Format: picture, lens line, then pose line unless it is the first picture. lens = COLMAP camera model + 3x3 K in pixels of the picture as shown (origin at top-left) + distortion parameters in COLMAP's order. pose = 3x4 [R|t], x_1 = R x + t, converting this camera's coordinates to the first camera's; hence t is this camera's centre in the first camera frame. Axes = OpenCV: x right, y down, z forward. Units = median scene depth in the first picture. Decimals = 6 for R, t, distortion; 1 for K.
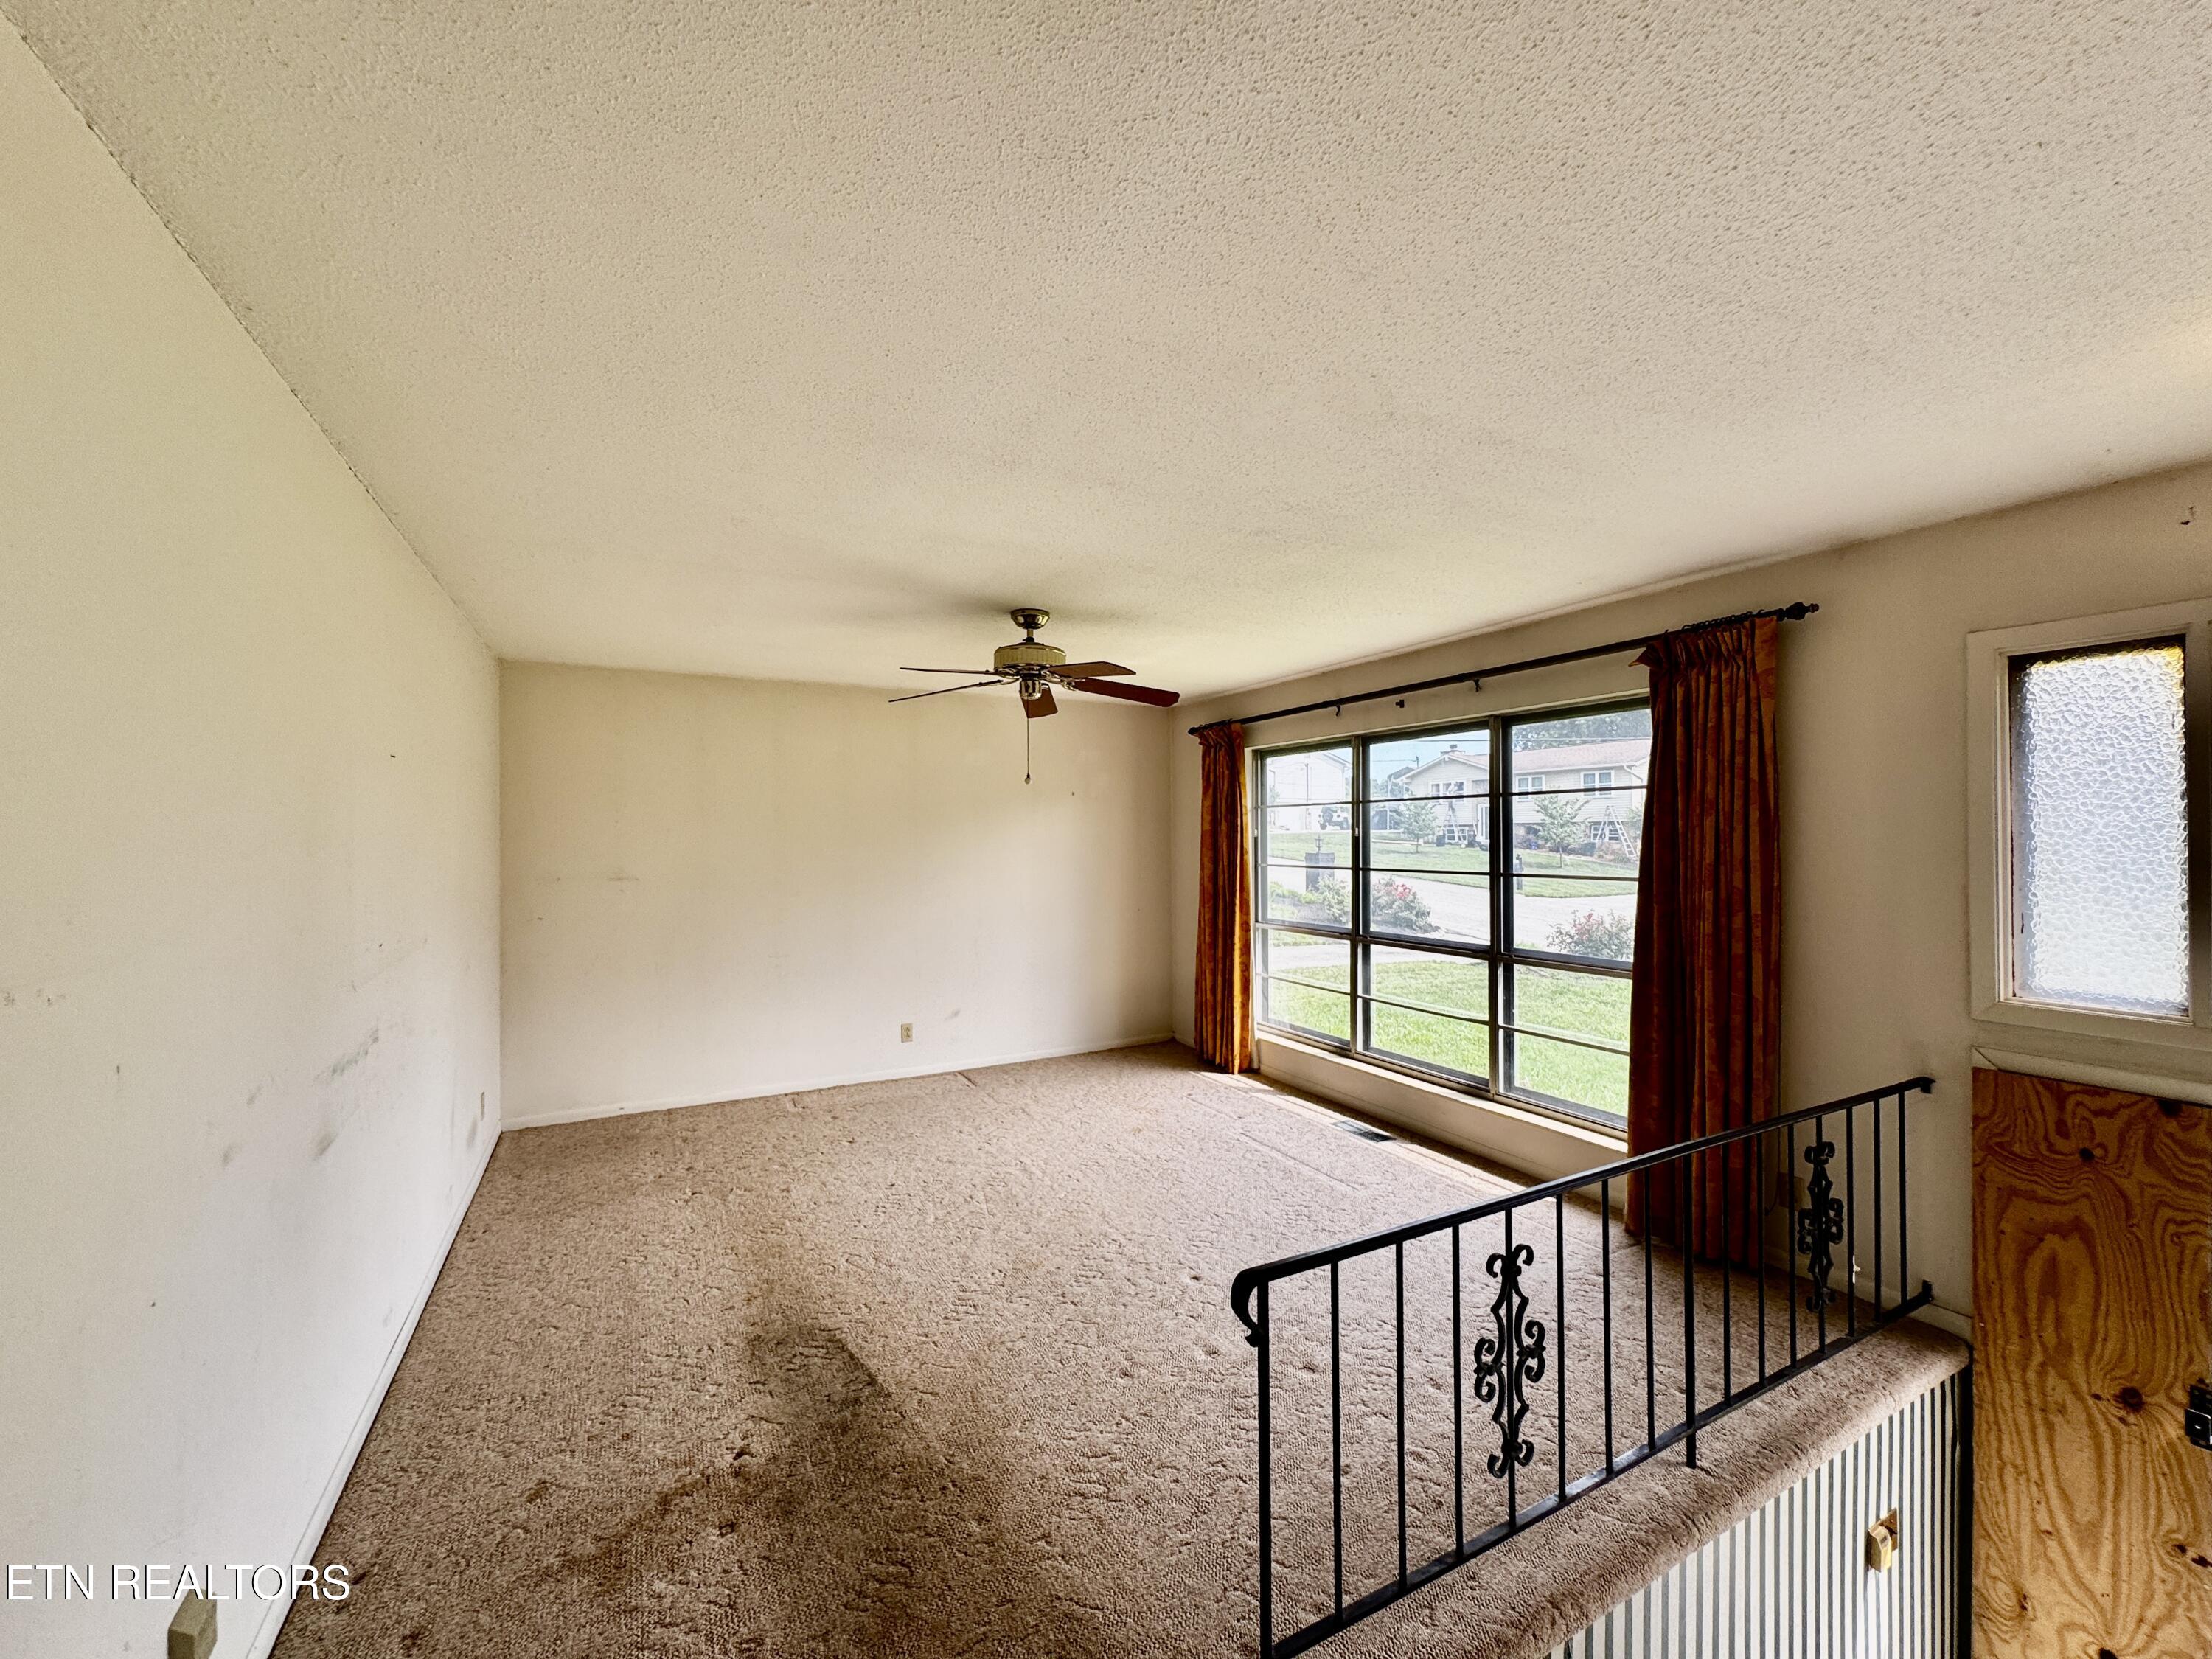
lens RADIAL K [[905.2, 0, 1096.3], [0, 905.2, 834.0], [0, 0, 1]] dist [0.002418, -0.000558]
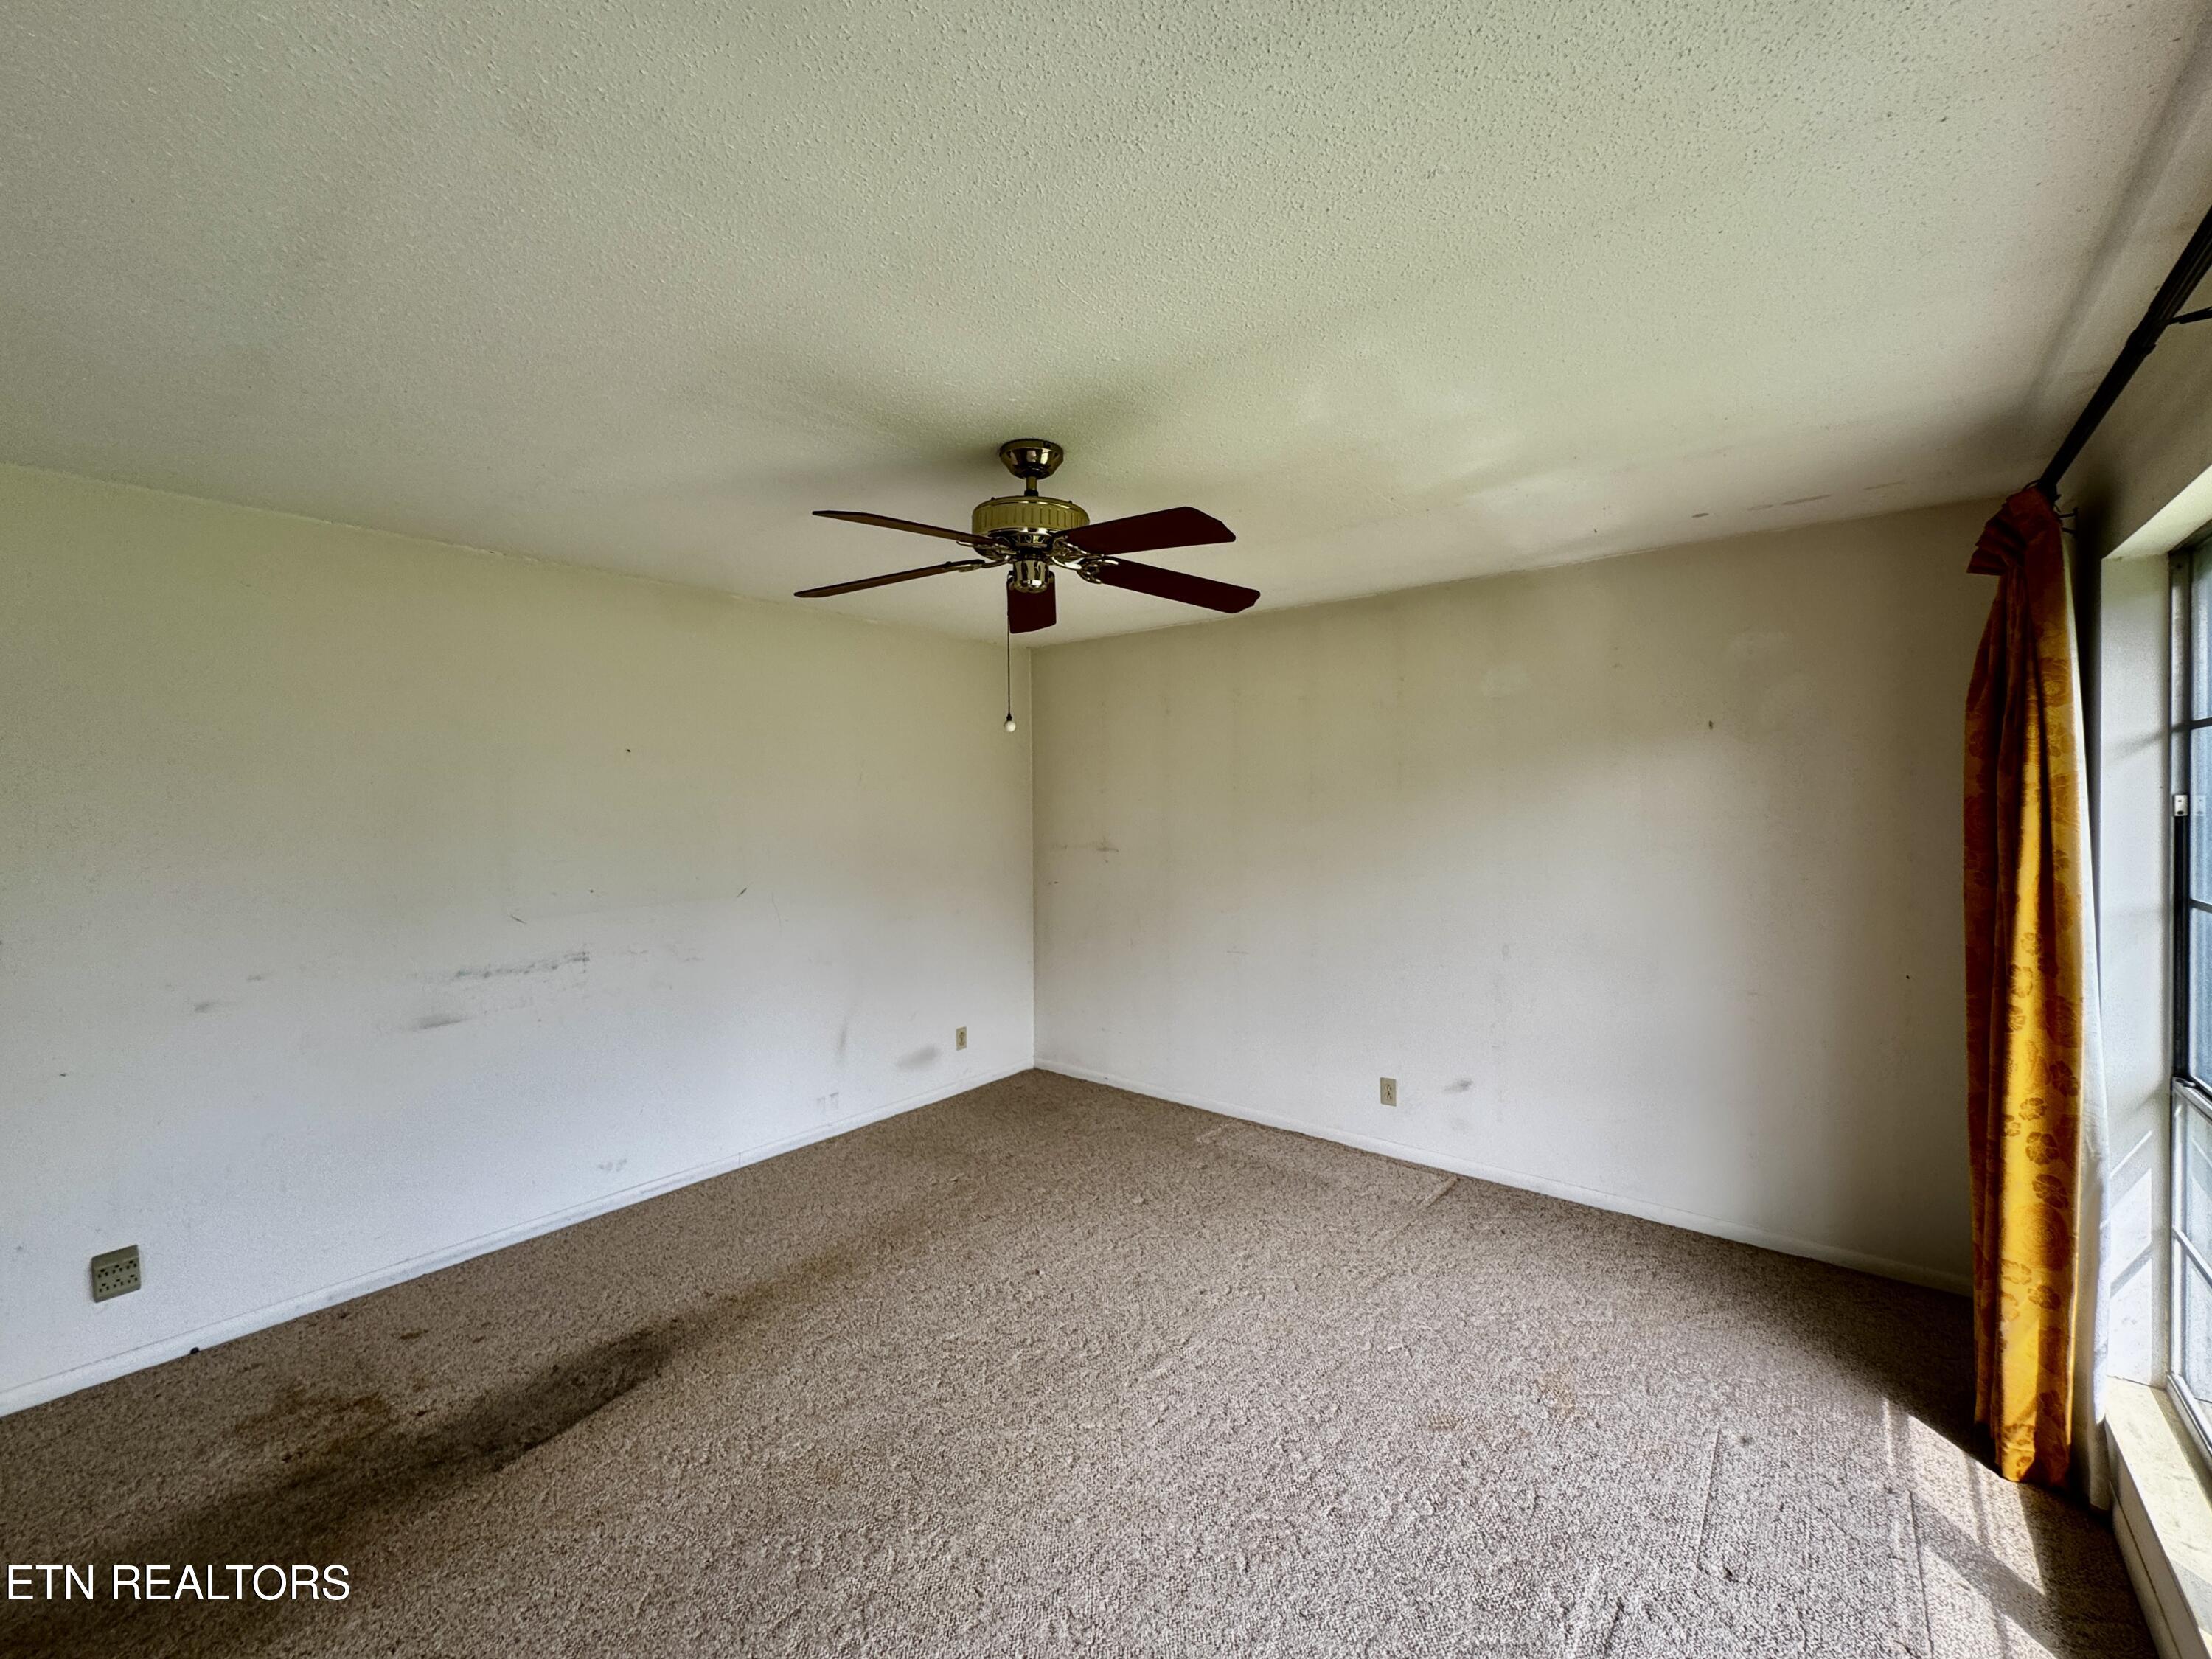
lens RADIAL K [[905.2, 0, 1098.1], [0, 905.2, 821.3], [0, 0, 1]] dist [0.002418, -0.000558]
pose [[0.382054, 0.021055, -0.923900, 0.396794], [0.005853, 0.999665, 0.025202, -0.006479], [0.924122, -0.015037, 0.381803, 0.623491]]
